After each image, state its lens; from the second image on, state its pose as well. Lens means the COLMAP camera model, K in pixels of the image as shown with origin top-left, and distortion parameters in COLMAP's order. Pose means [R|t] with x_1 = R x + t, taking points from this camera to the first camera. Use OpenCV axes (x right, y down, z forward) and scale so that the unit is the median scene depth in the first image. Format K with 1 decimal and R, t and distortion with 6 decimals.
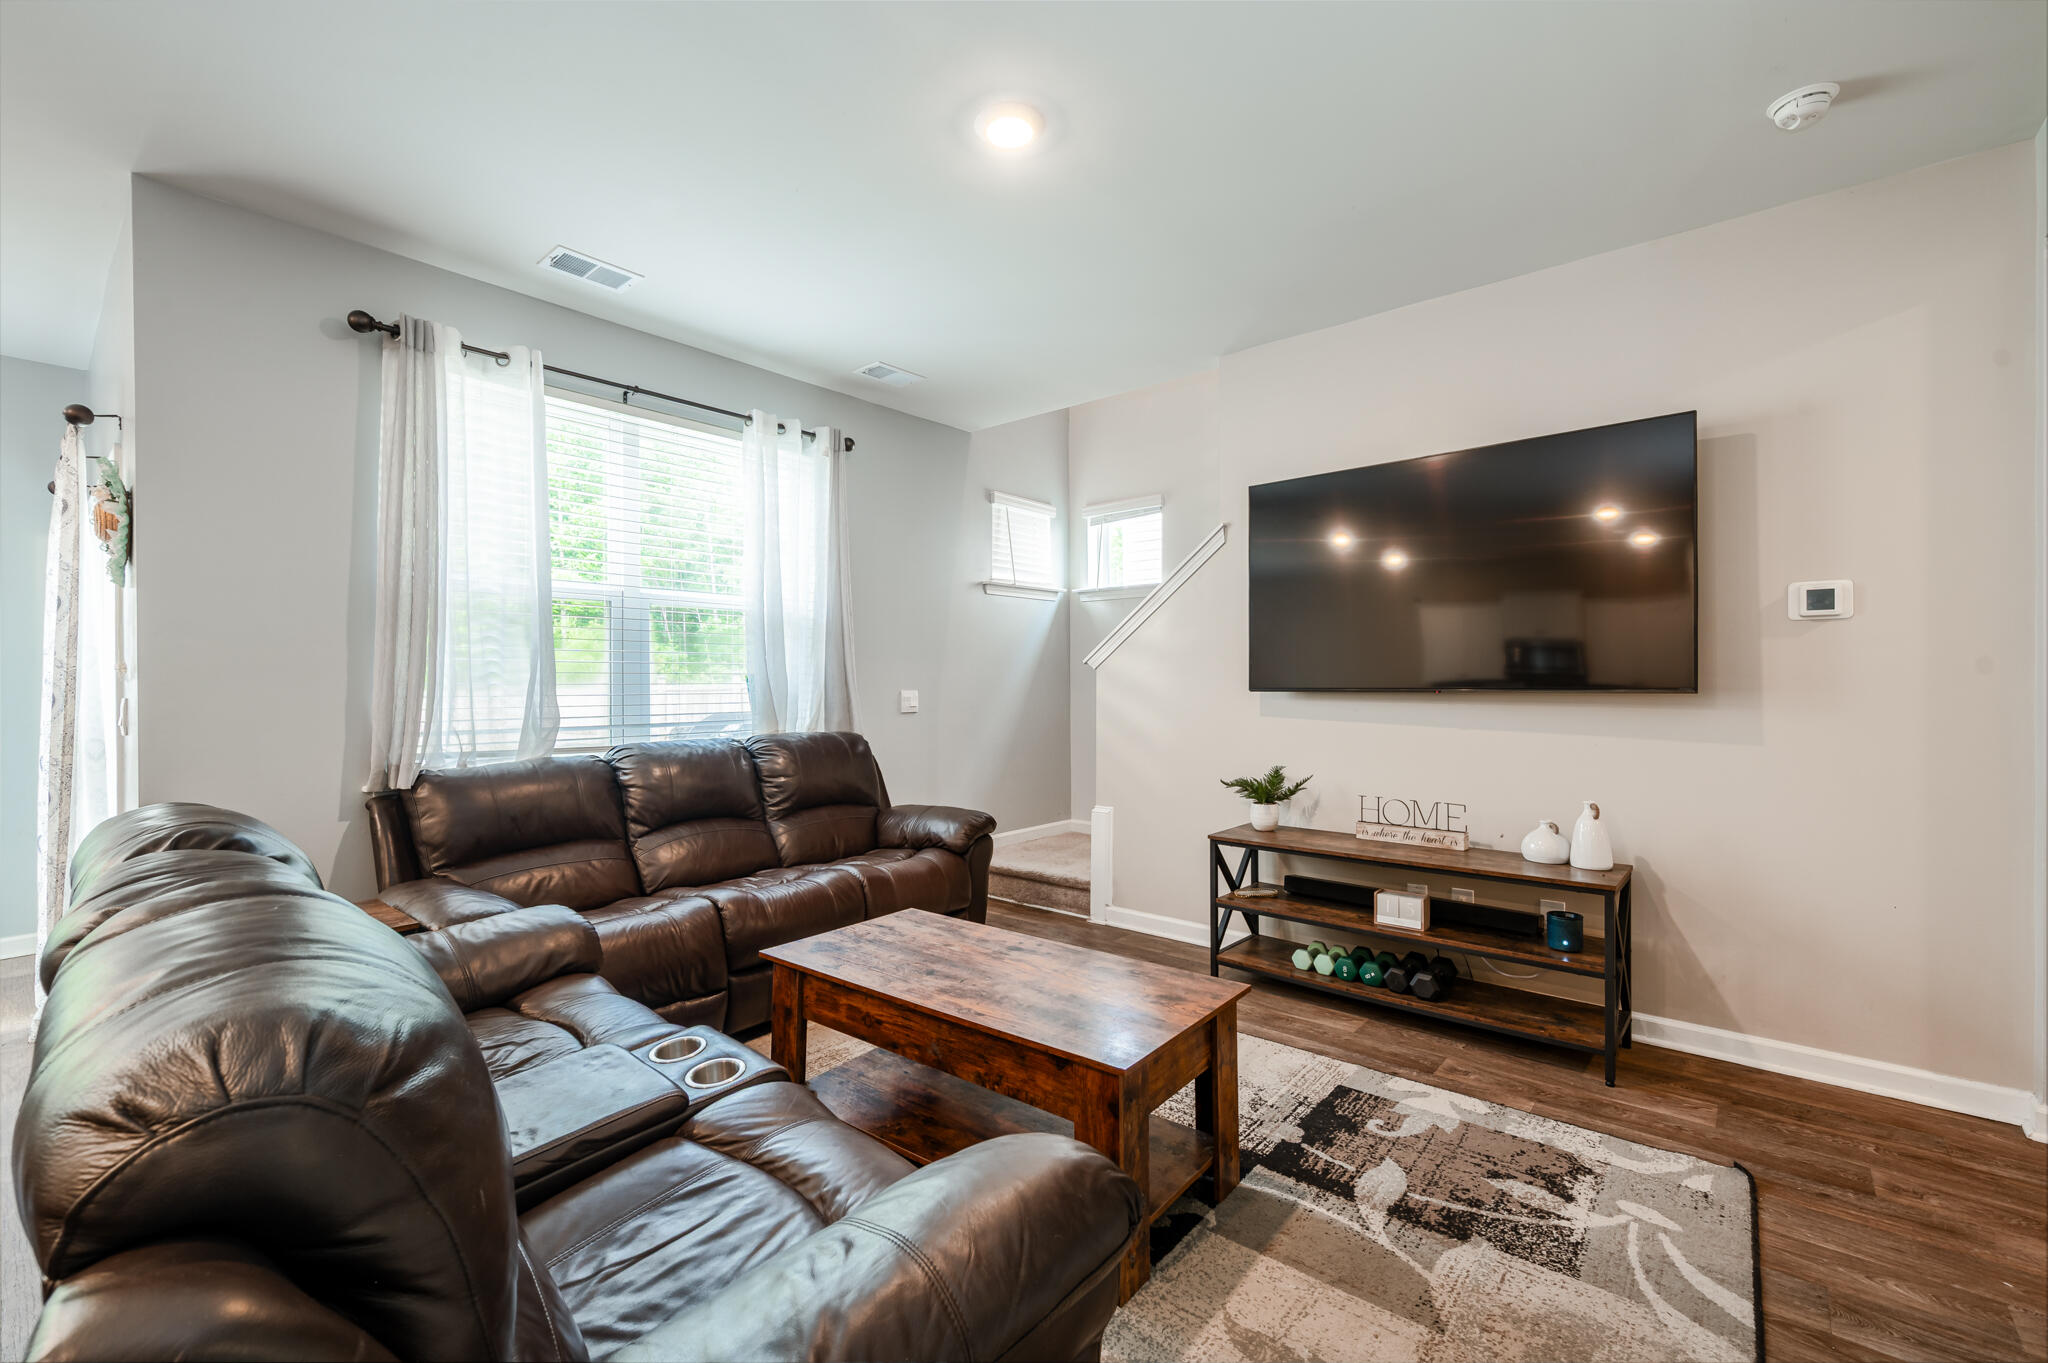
lens RADIAL K [[859.5, 0, 1025.4], [0, 859.5, 683.3], [0, 0, 1]] dist [-0.002067, -0.001489]
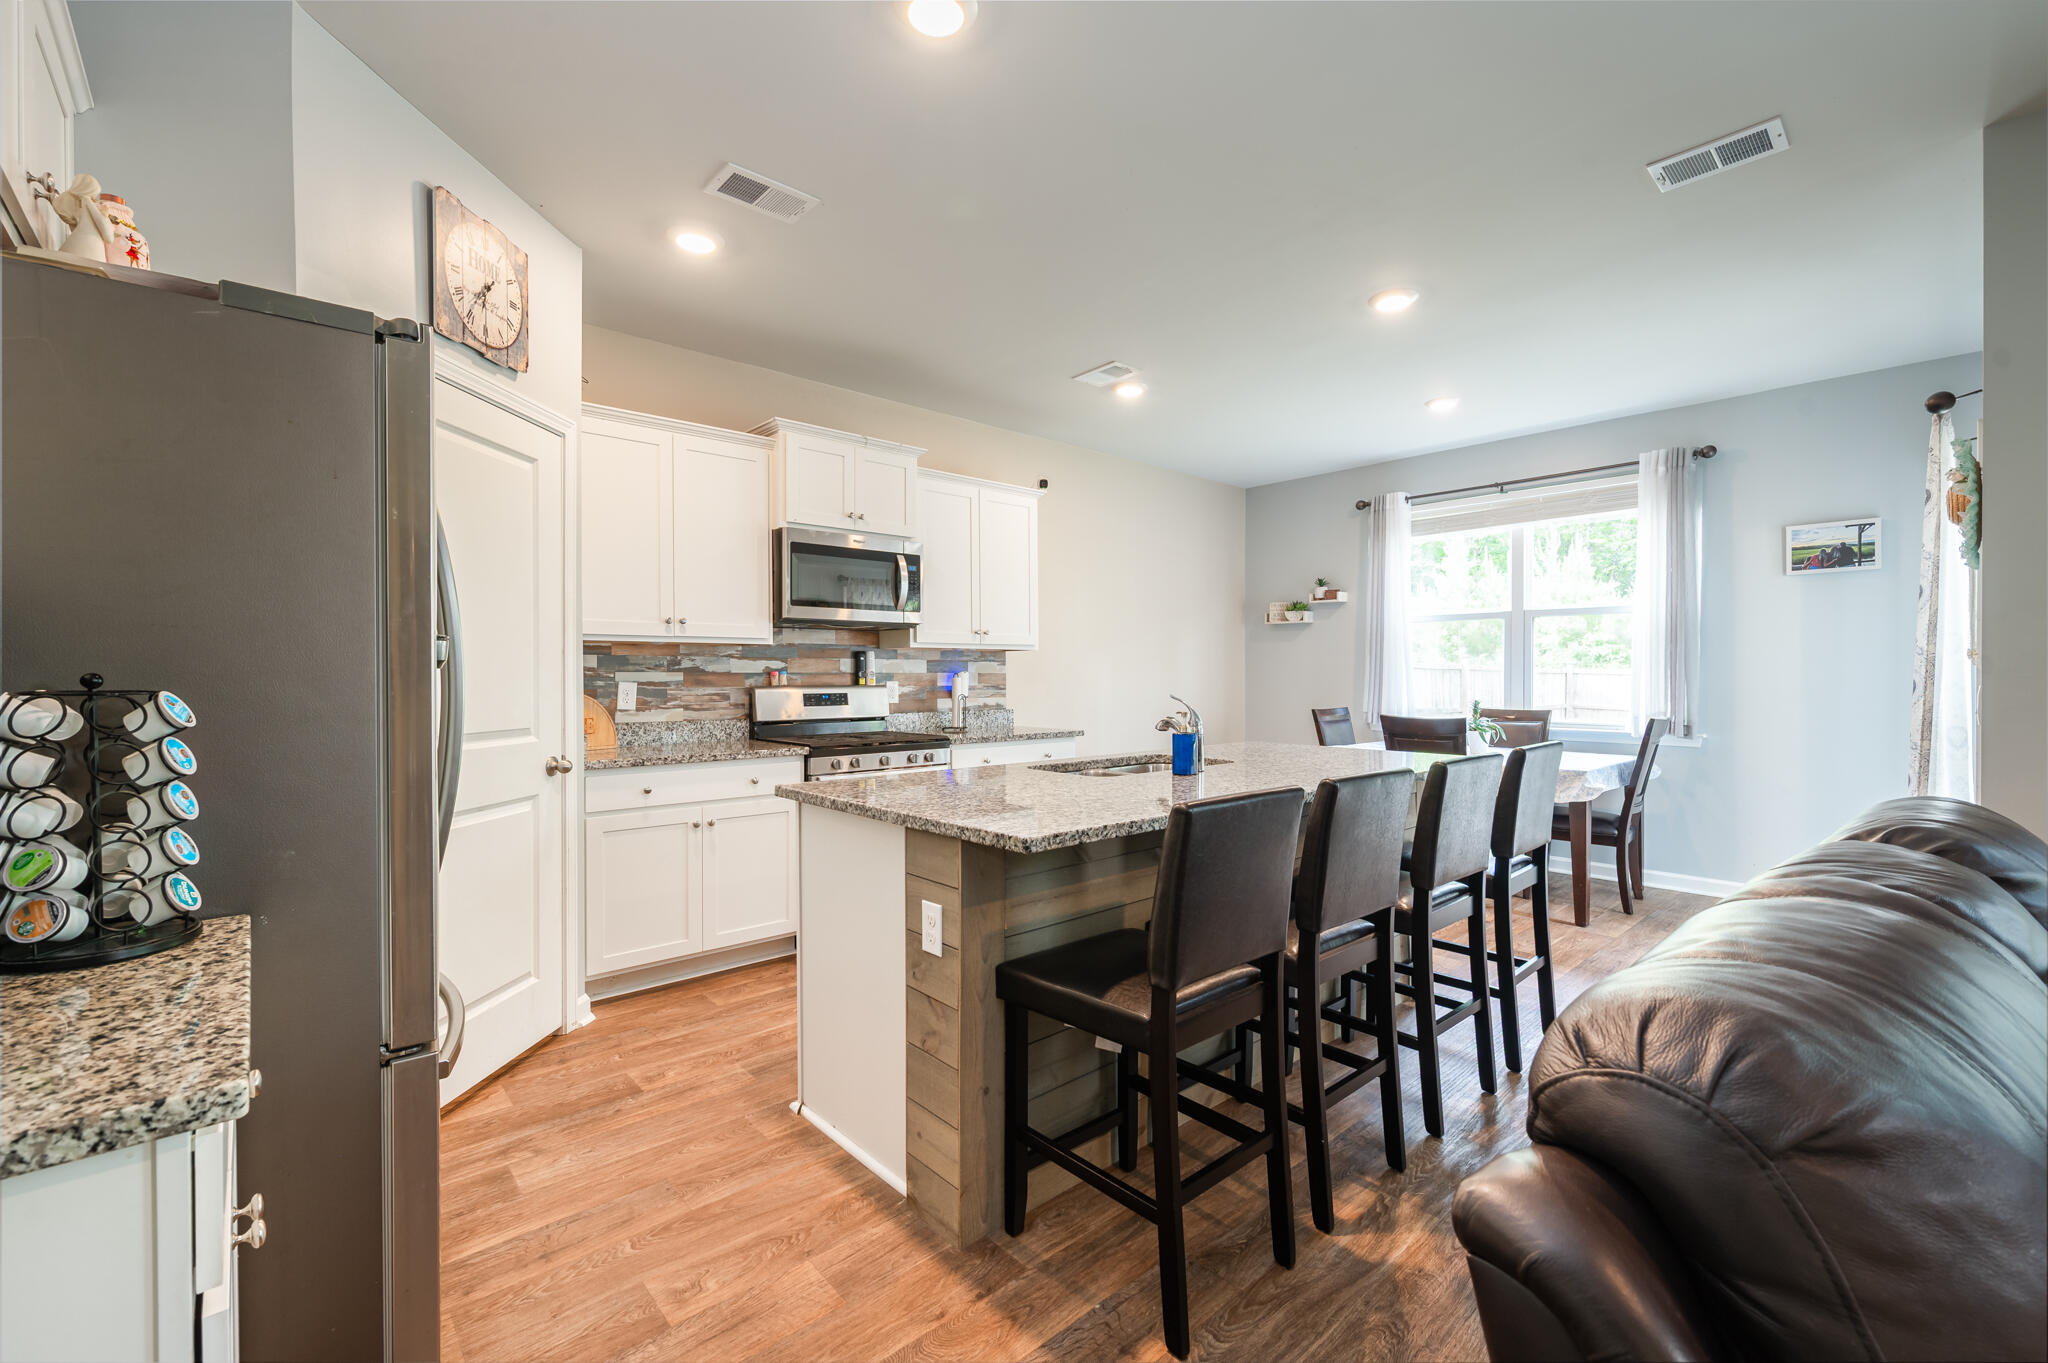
lens RADIAL K [[859.5, 0, 1027.9], [0, 859.5, 682.0], [0, 0, 1]] dist [-0.002067, -0.001489]
pose [[-0.136410, 0.014968, -0.990539, 0.035023], [-0.001209, 0.999883, 0.015276, 0.000244], [0.990652, 0.003281, -0.136376, 0.070941]]
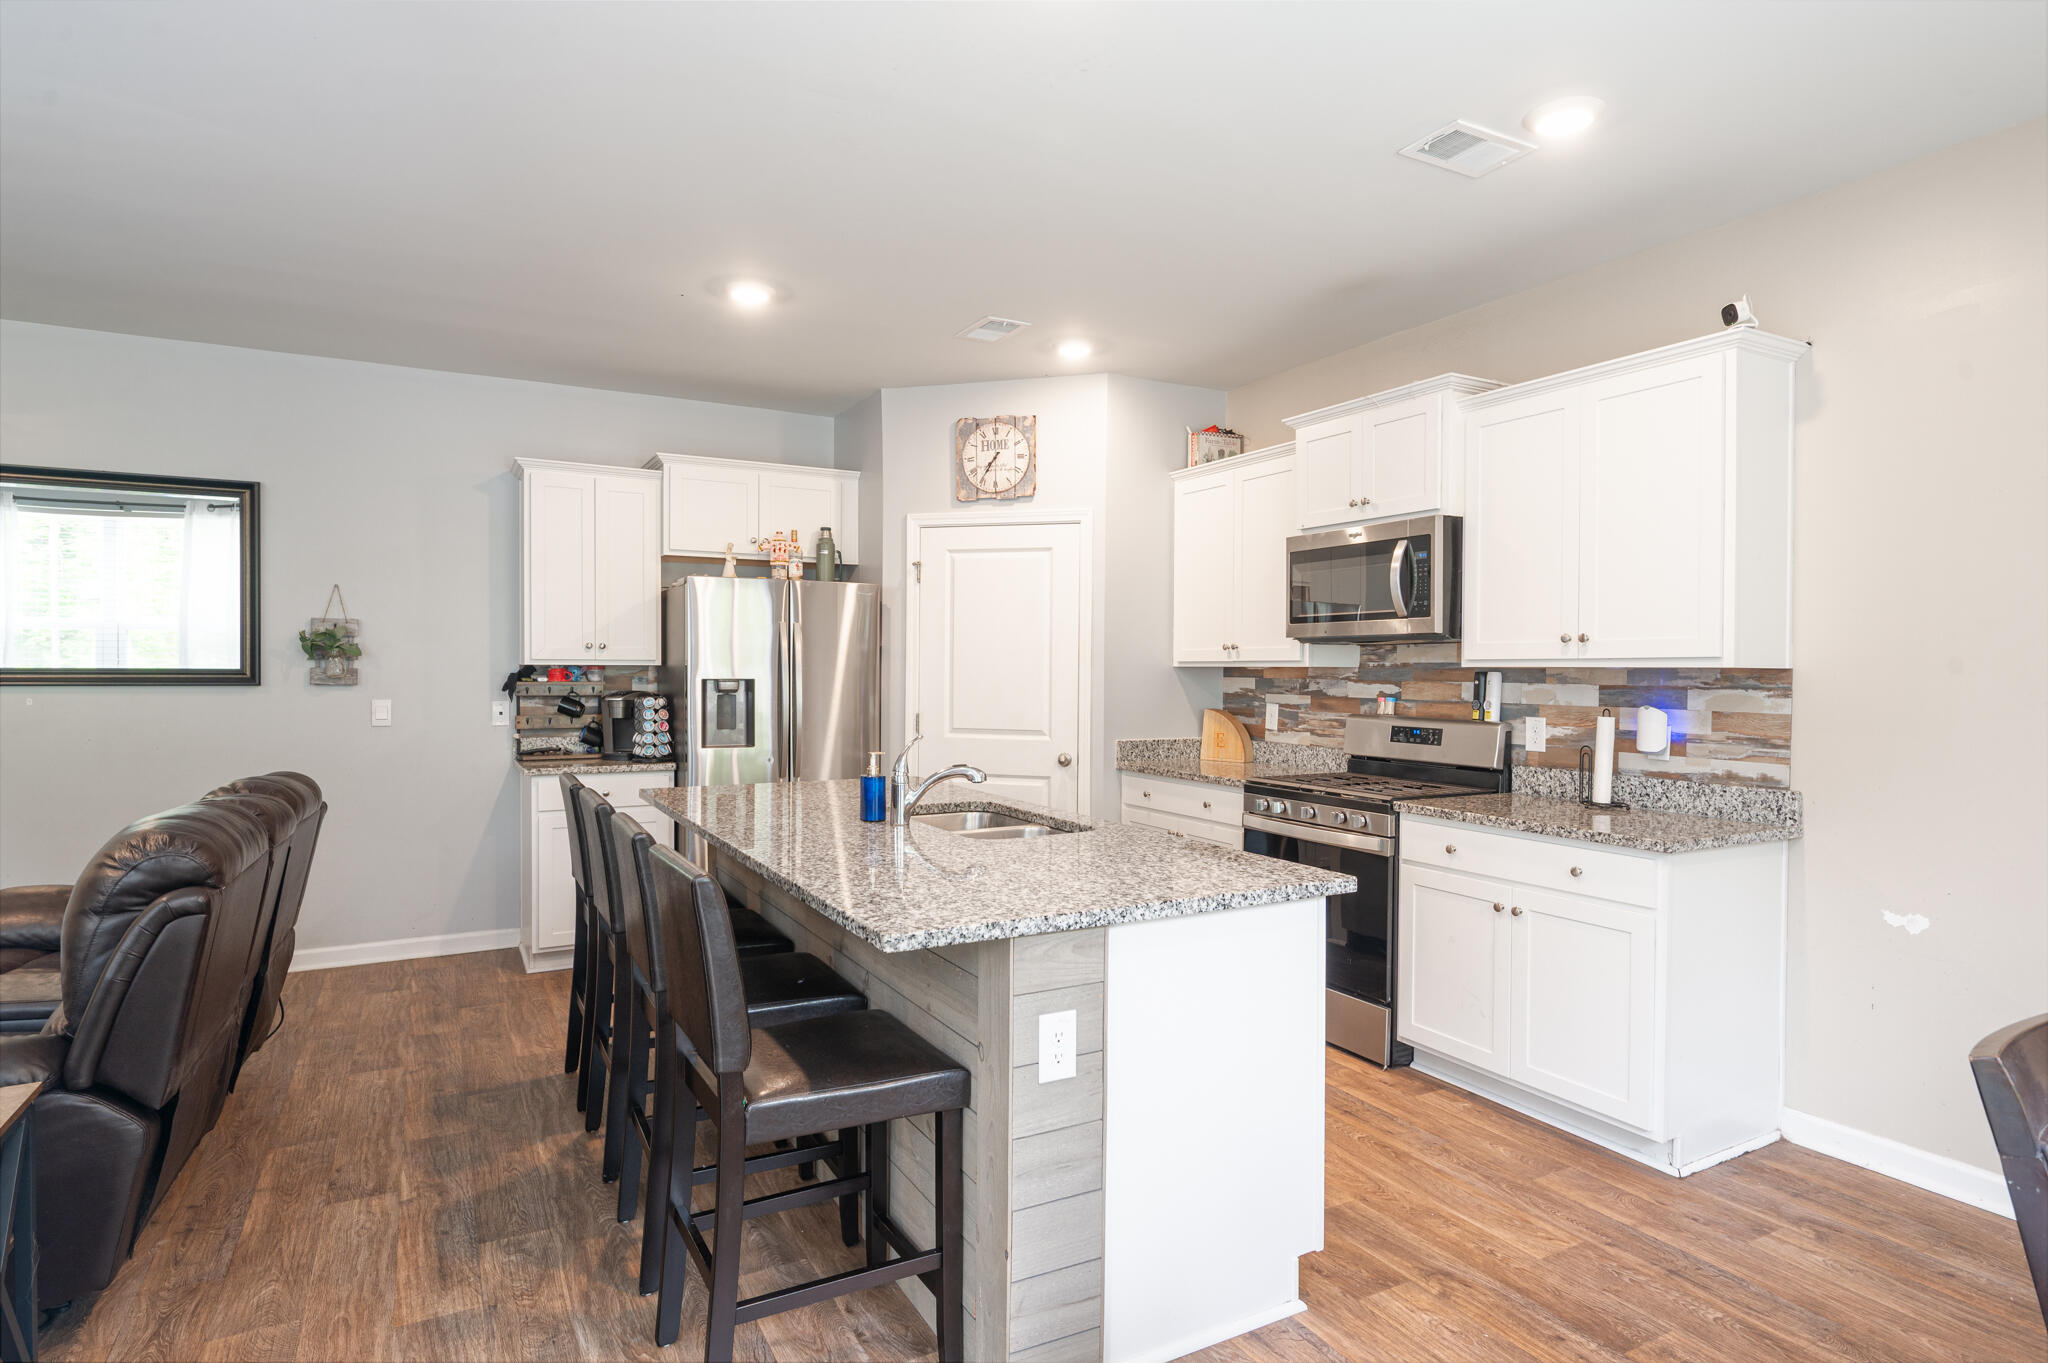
lens RADIAL K [[1087.8, 0, 1028.8], [0, 1087.8, 684.1], [0, 0, 1]] dist [0.005367, 0.000950]
pose [[-0.934817, -0.005562, 0.355085, -1.465639], [0.000569, 0.999853, 0.017159, -0.041299], [-0.355129, 0.016243, -0.934676, 1.089561]]
